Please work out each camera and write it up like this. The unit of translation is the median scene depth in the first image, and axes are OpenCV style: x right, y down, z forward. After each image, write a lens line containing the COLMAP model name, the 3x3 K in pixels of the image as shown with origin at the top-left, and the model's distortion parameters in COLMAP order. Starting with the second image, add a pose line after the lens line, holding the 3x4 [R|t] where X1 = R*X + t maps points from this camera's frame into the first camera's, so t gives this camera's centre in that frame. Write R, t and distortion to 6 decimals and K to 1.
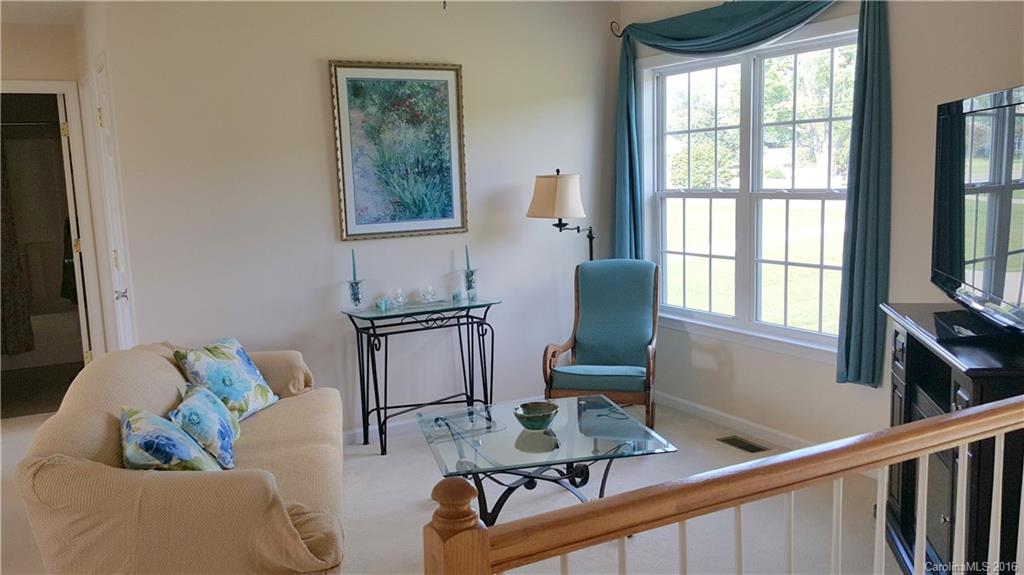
lens RADIAL K [[890.3, 0, 511.3], [0, 890.3, 289.9], [0, 0, 1]] dist [0.010111, 0.000882]
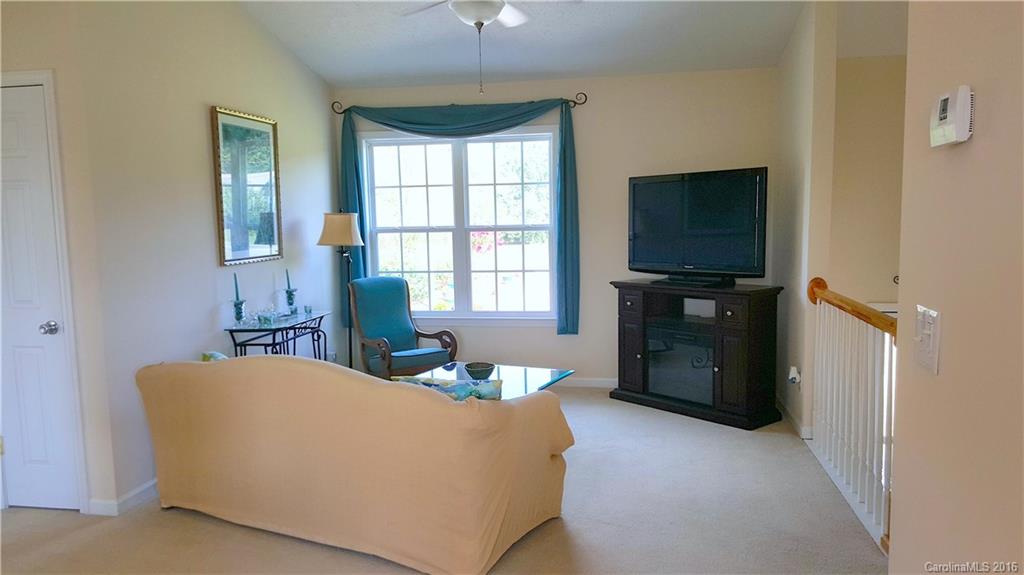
lens RADIAL K [[729.2, 0, 511.7], [0, 729.2, 288.3], [0, 0, 1]] dist [-0.000846, -0.000349]
pose [[0.634161, -0.051971, 0.771452, -0.642412], [0.094036, 0.995516, -0.010235, 0.015043], [-0.767461, 0.079035, 0.636205, 0.140248]]
